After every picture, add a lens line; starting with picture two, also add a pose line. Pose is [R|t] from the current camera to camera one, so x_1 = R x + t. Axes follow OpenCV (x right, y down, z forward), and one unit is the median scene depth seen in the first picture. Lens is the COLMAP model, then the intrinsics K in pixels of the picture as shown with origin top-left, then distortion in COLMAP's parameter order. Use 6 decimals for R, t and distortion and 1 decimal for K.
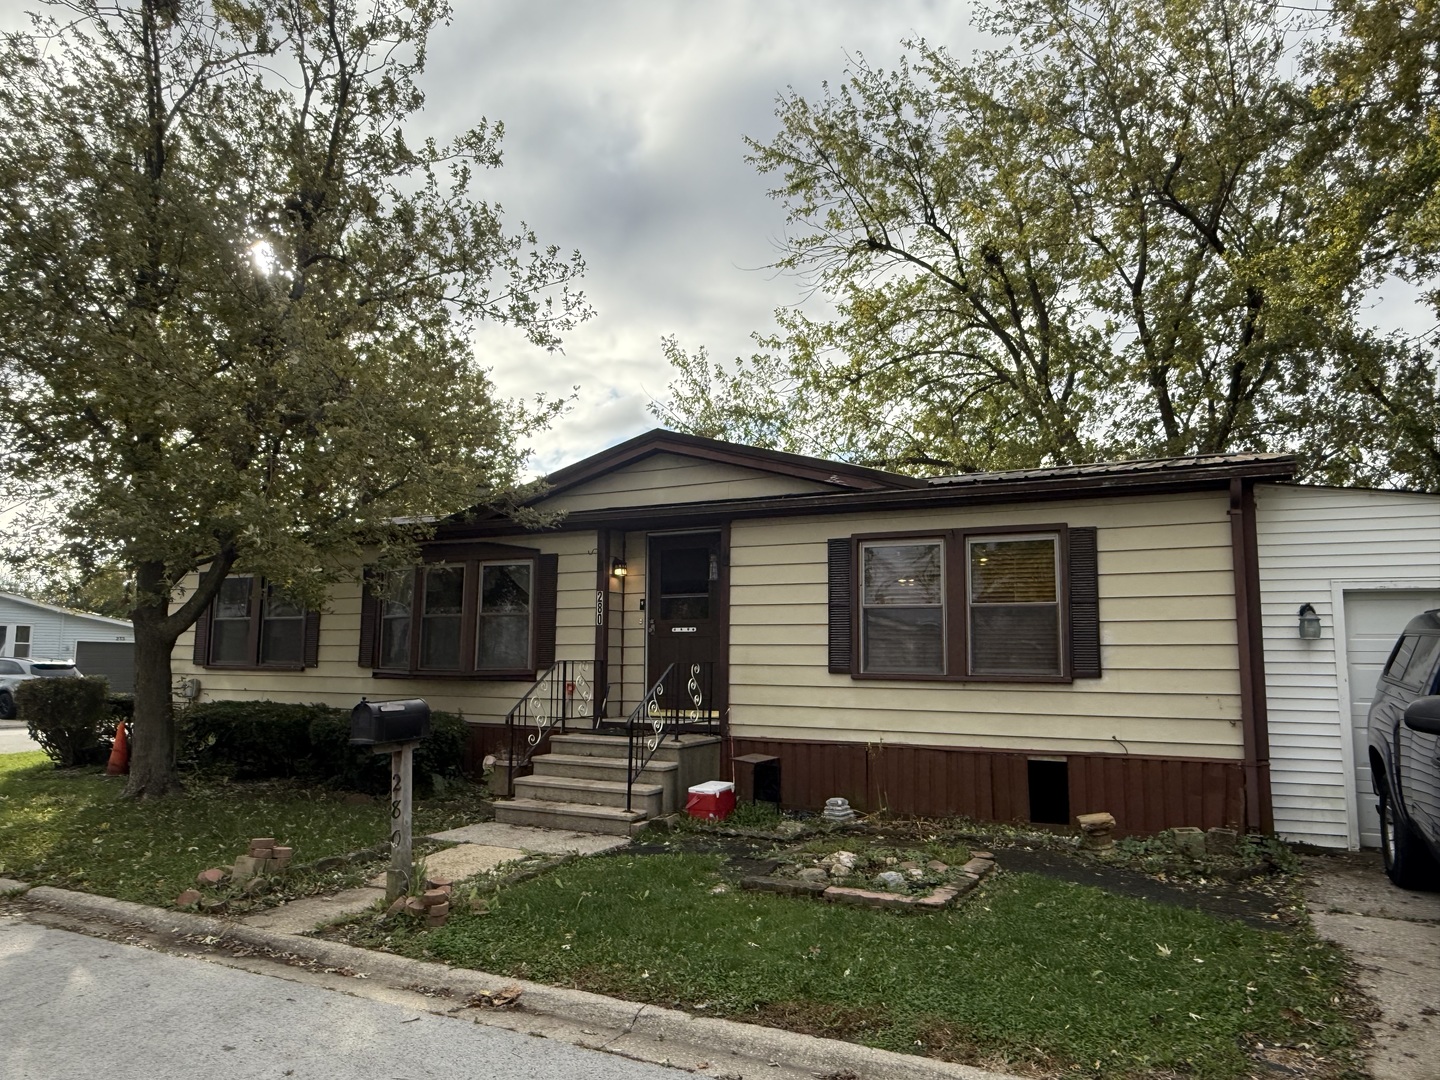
lens RADIAL K [[1070.2, 0, 720.0], [0, 1070.2, 540.0], [0, 0, 1]] dist [0.057738, 0.000166]
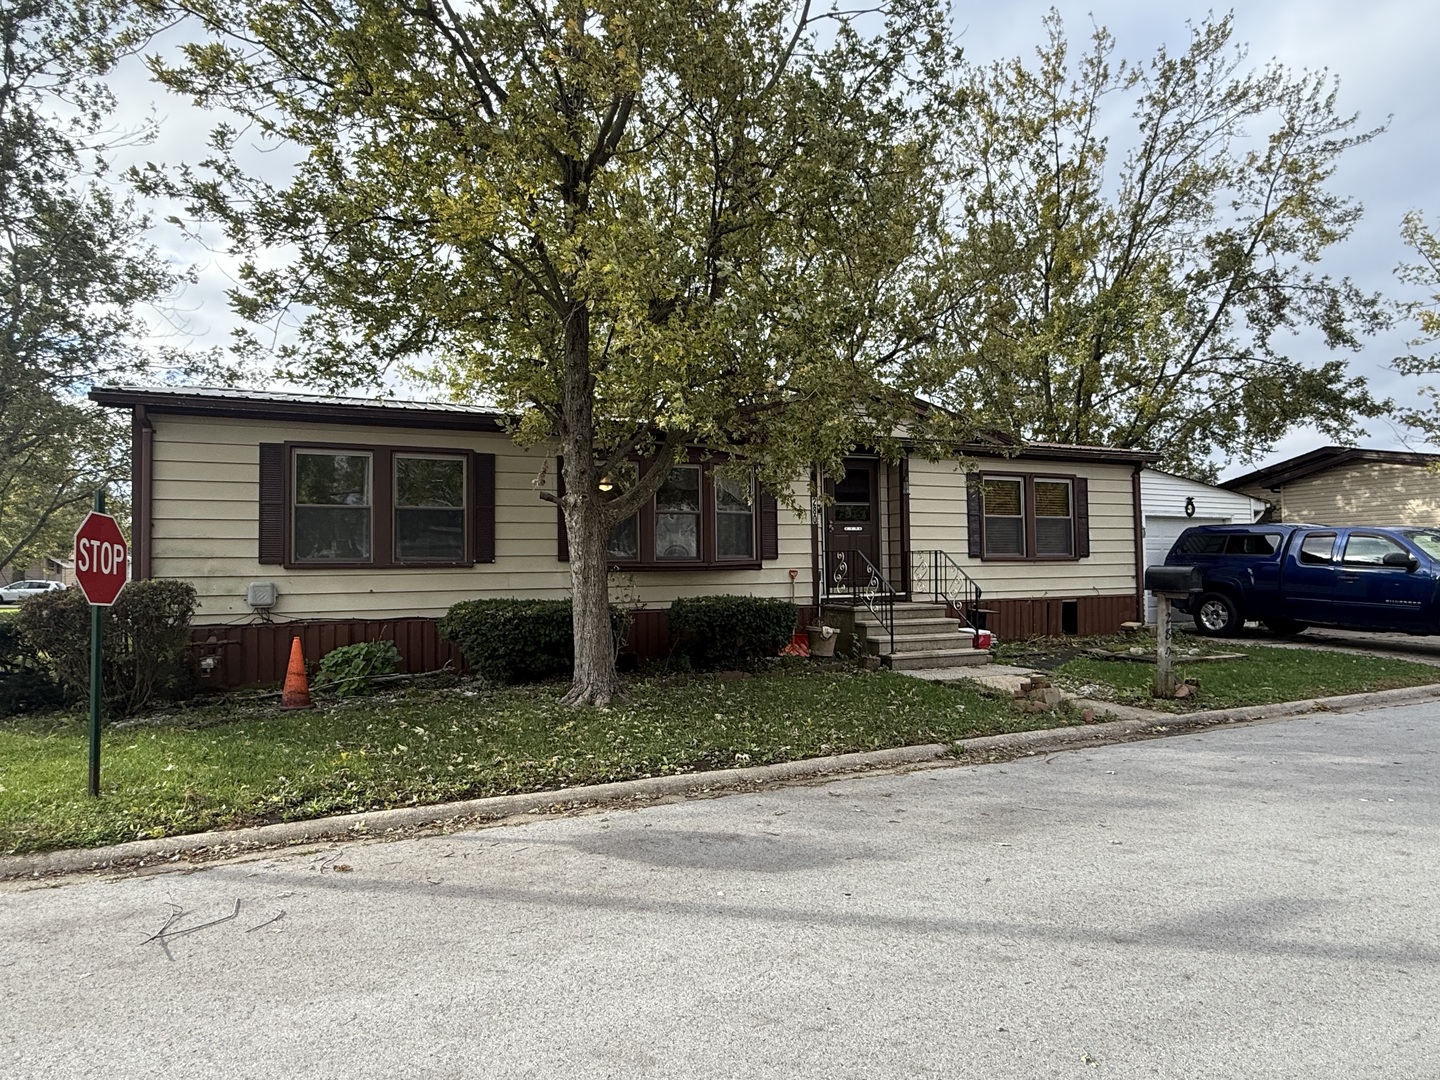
lens RADIAL K [[787.7, 0, 720.0], [0, 787.7, 540.0], [0, 0, 1]] dist [0.001355, 0.000161]
pose [[0.636362, 0.001613, 0.771389, -1.017543], [-0.077663, 0.995051, 0.061988, 0.054663], [-0.767471, -0.099355, 0.633338, 0.547120]]
